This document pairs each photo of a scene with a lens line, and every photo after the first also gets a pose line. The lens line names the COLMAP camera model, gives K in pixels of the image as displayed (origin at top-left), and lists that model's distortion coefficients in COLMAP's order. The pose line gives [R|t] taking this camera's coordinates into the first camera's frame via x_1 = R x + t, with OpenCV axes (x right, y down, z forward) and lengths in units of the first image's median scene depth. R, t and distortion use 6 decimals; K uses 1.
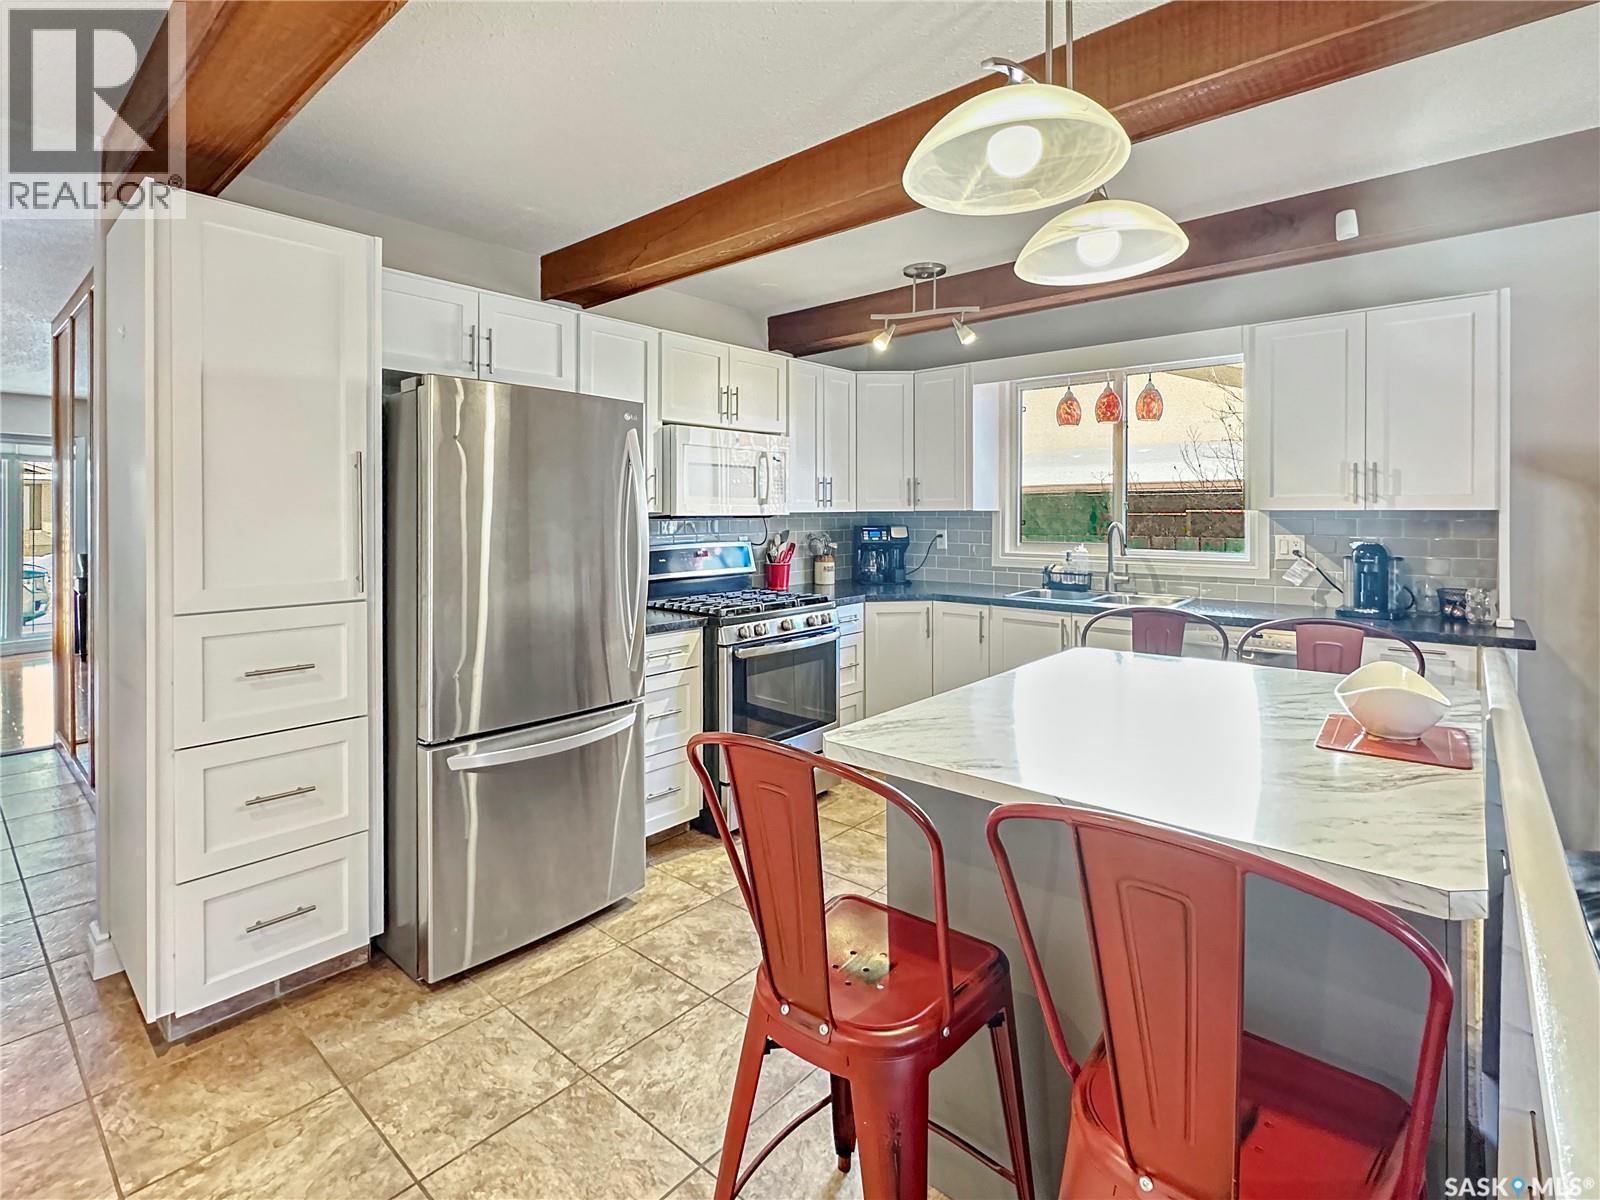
lens RADIAL K [[775.2, 0, 793.2], [0, 775.2, 517.4], [0, 0, 1]] dist [-0.003496, -0.000482]
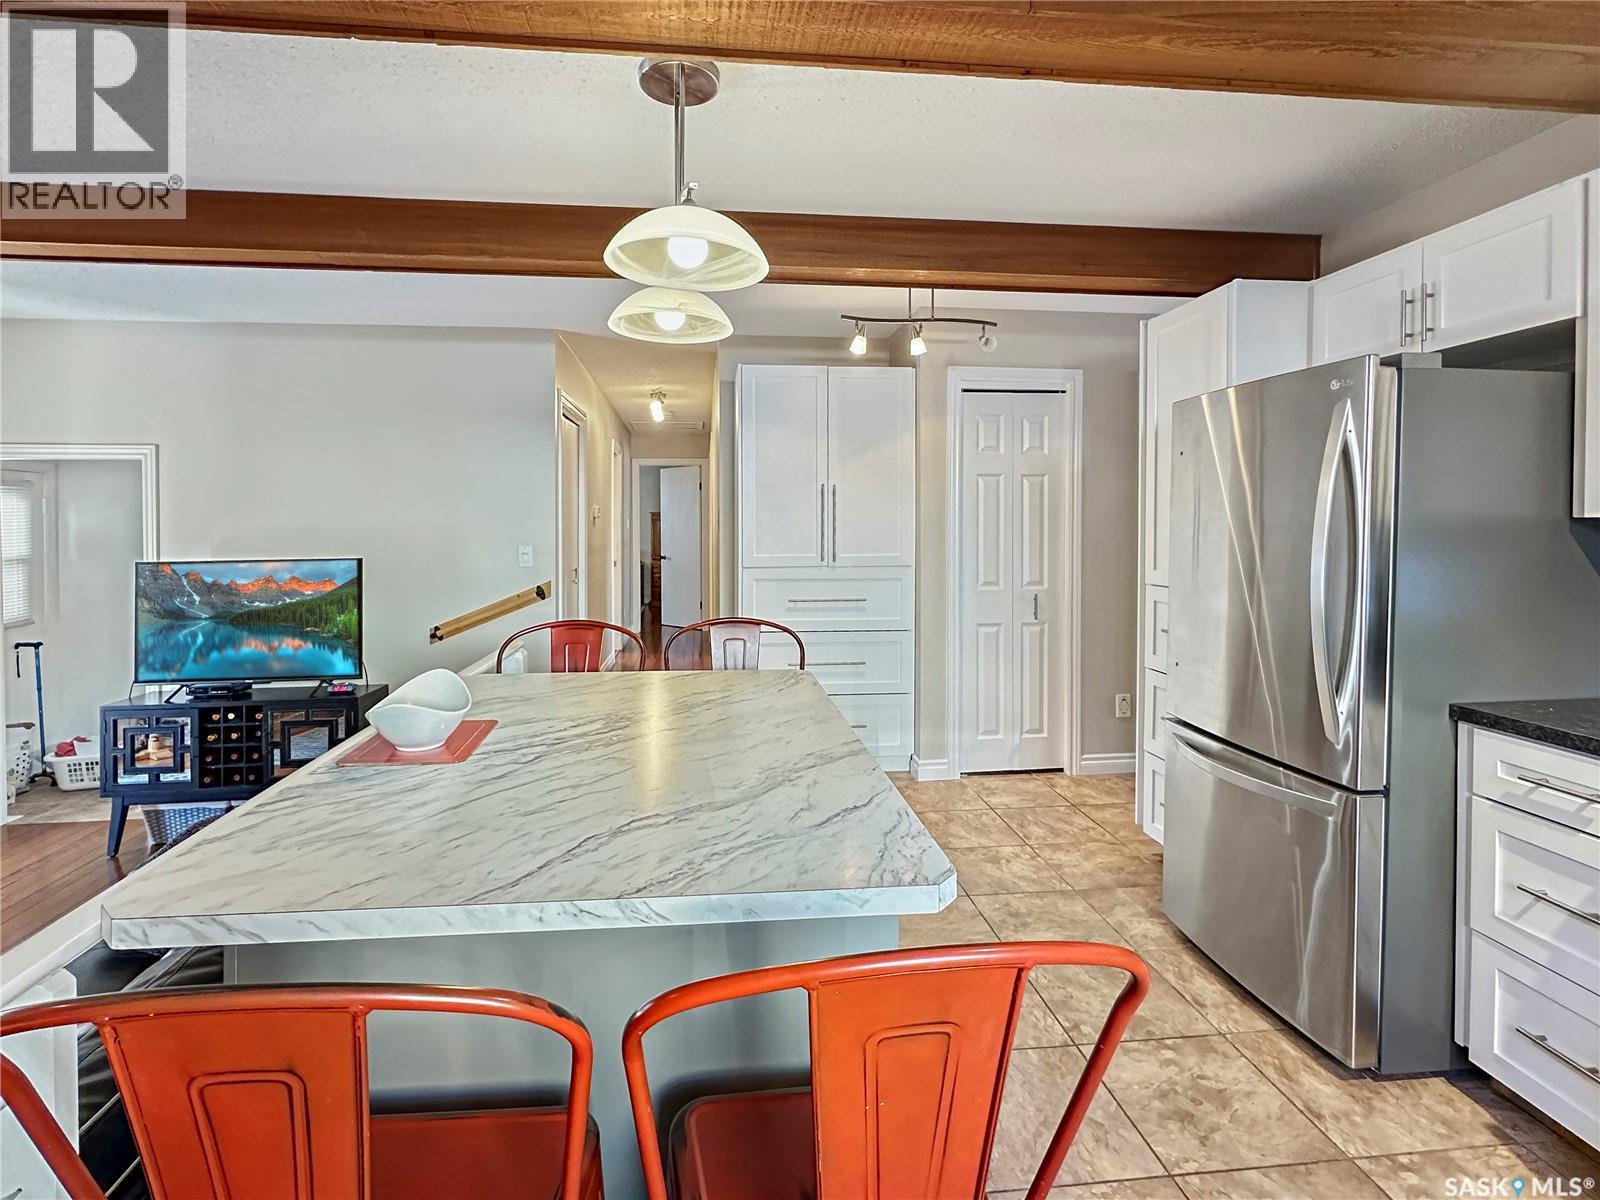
lens RADIAL K [[771.5, 0, 788.4], [0, 771.5, 542.5], [0, 0, 1]] dist [-0.001165, 0.000146]
pose [[-0.673394, 0.019470, -0.739028, 0.494173], [-0.001724, 0.999609, 0.027906, -0.002564], [0.739282, 0.020066, -0.673097, 0.845410]]
